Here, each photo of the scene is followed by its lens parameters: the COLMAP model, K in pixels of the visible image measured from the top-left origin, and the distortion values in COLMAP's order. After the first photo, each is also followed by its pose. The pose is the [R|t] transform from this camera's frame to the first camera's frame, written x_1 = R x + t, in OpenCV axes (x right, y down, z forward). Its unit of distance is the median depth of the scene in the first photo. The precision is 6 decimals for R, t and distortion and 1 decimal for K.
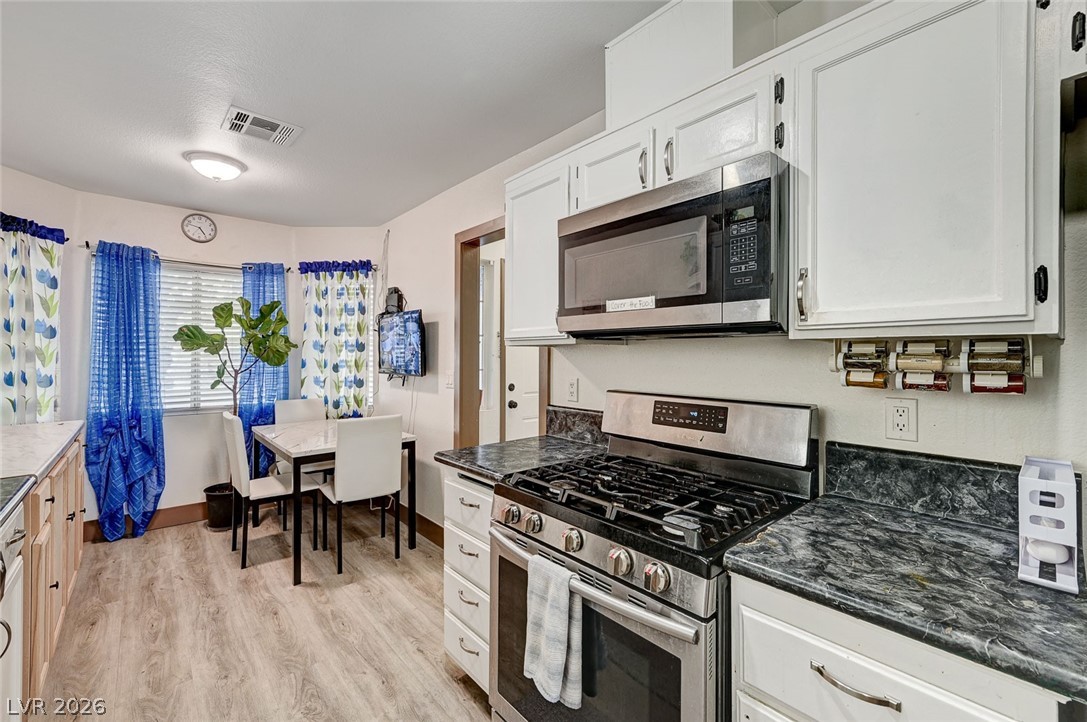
lens RADIAL K [[454.1, 0, 548.9], [0, 454.1, 352.4], [0, 0, 1]] dist [0.003198, 0.000673]
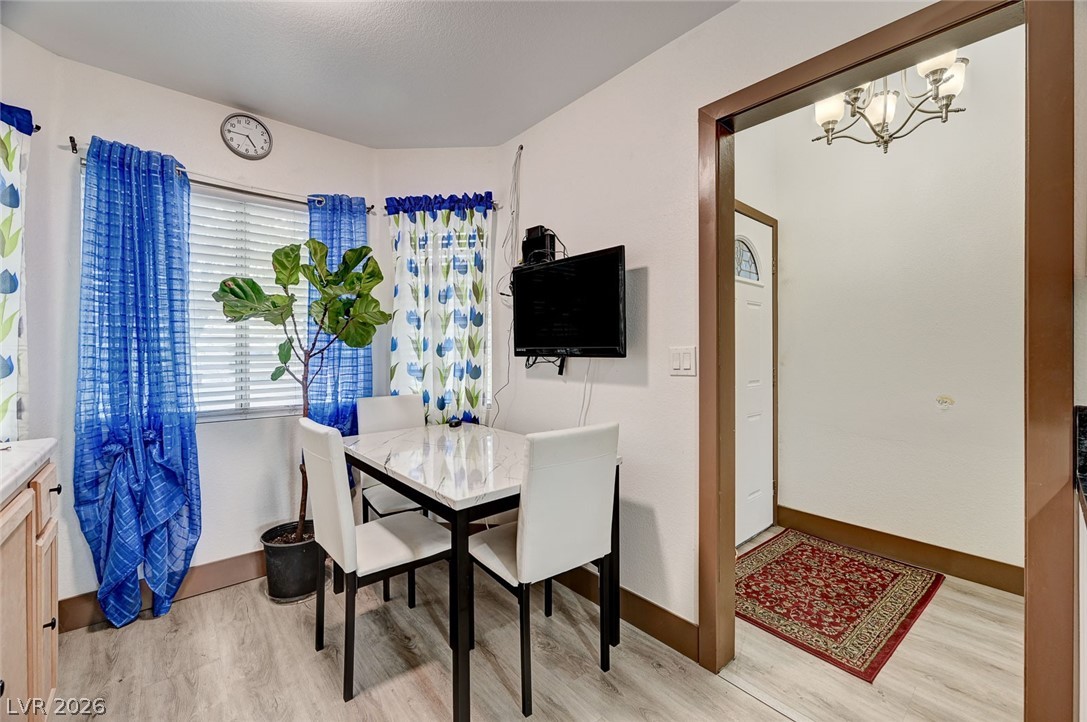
lens RADIAL K [[436.9, 0, 549.3], [0, 436.9, 351.6], [0, 0, 1]] dist [-0.004283, -0.000007]
pose [[0.999979, -0.006068, -0.002389, -0.351358], [0.006084, 0.999959, 0.006722, 0.038046], [0.002349, -0.006736, 0.999975, 0.391705]]
